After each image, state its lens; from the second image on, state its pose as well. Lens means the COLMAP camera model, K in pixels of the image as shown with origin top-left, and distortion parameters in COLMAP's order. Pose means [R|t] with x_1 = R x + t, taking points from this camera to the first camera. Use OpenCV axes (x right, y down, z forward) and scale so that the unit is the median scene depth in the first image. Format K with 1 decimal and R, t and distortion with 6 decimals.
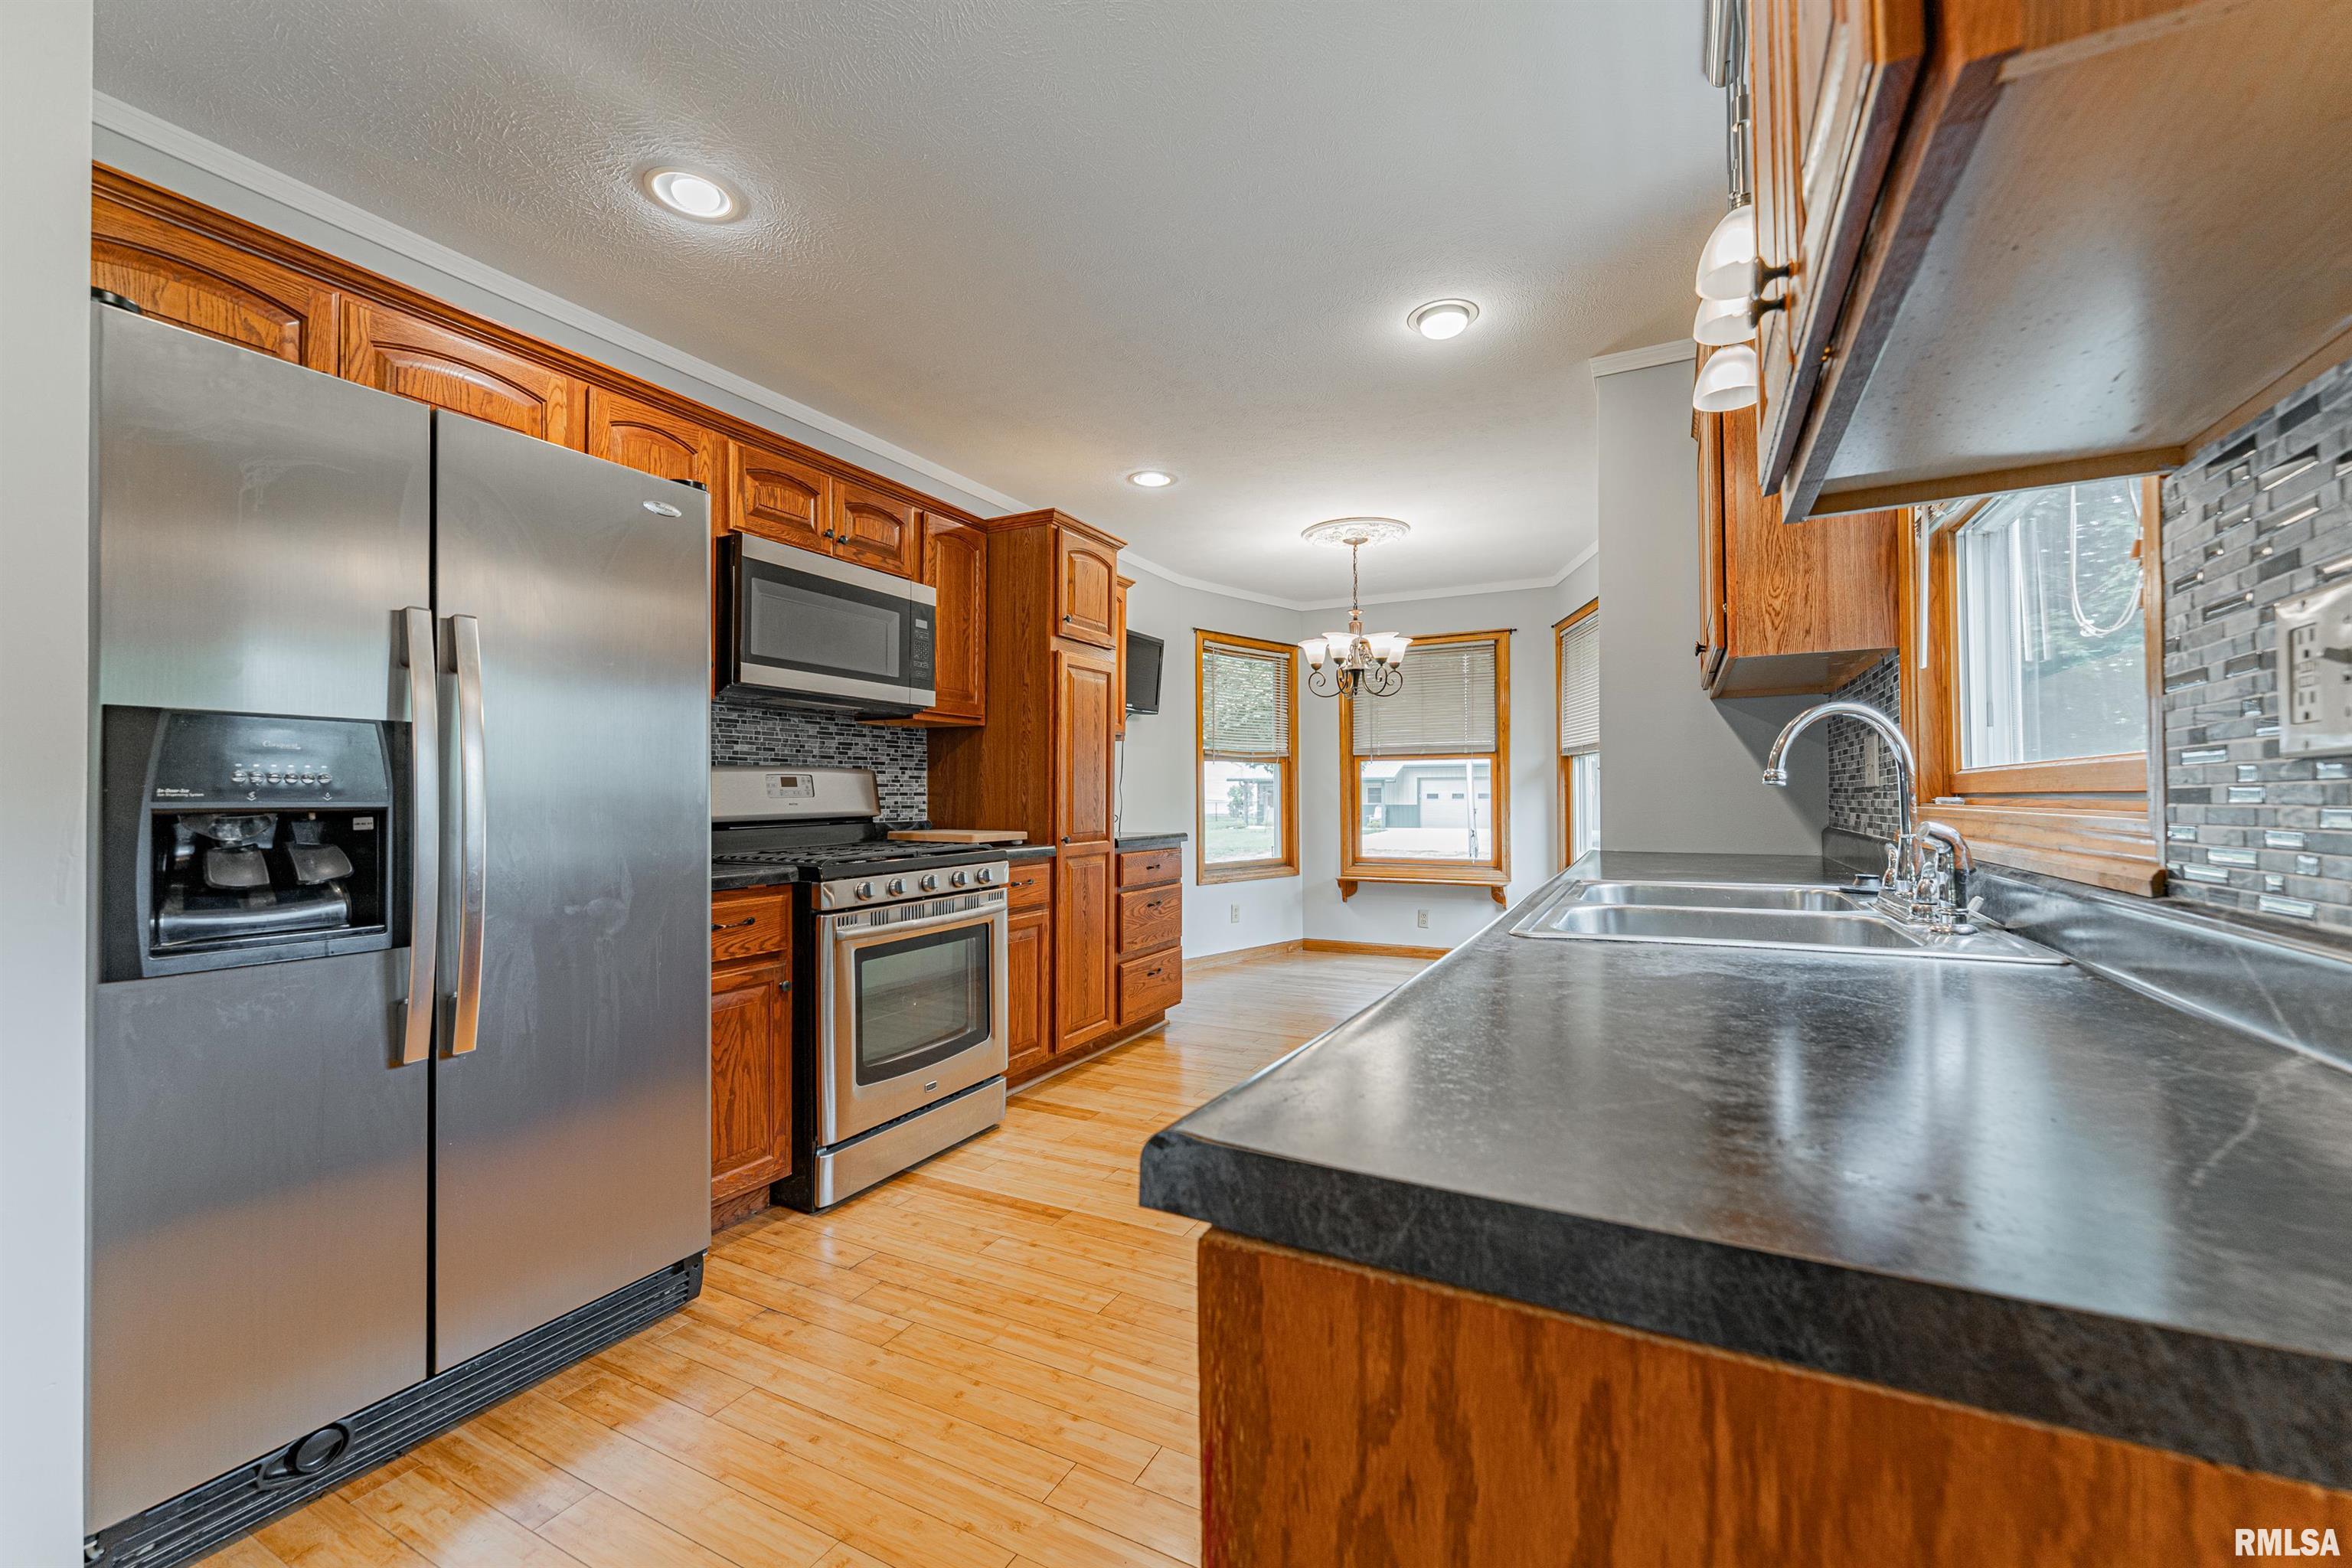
lens RADIAL K [[953.7, 0, 1182.0], [0, 953.7, 794.9], [0, 0, 1]] dist [0.007201, -0.002195]
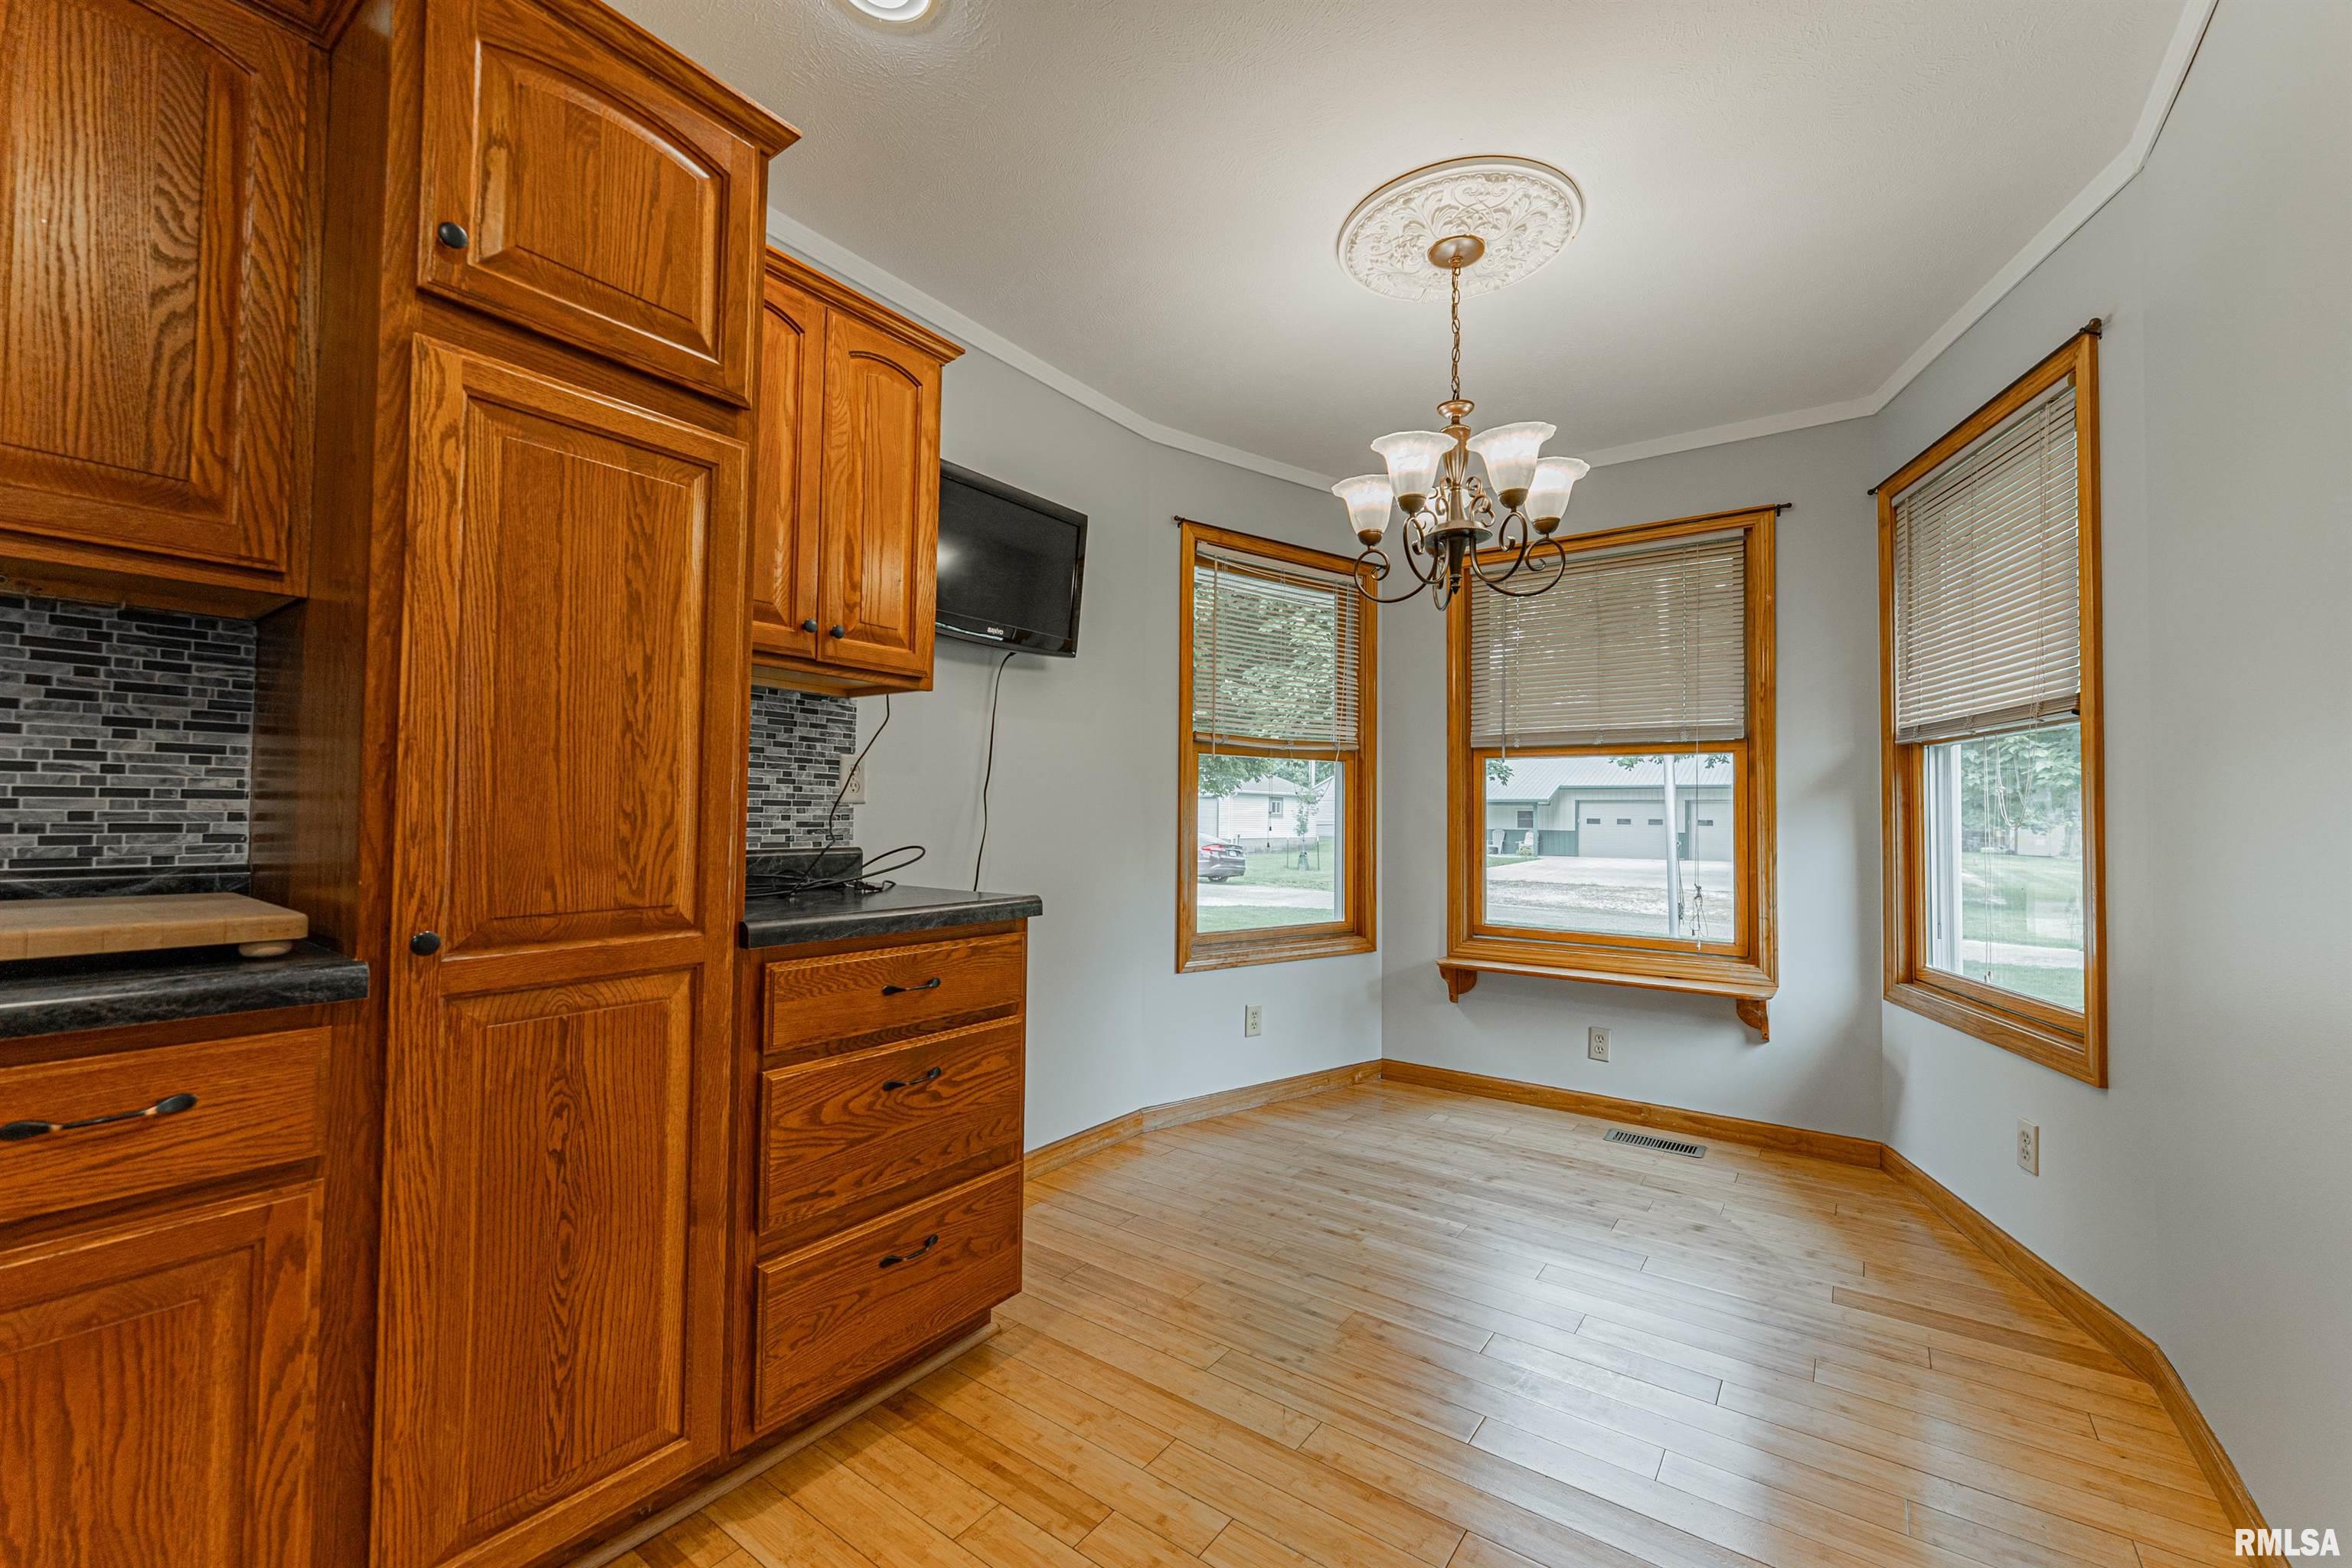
lens RADIAL K [[953.7, 0, 1182.9], [0, 953.7, 794.4], [0, 0, 1]] dist [0.007201, -0.002195]
pose [[0.989138, 0.011030, -0.146579, 0.099115], [-0.014242, 0.999681, -0.020880, 0.001059], [0.146302, 0.022741, 0.988979, 0.434595]]
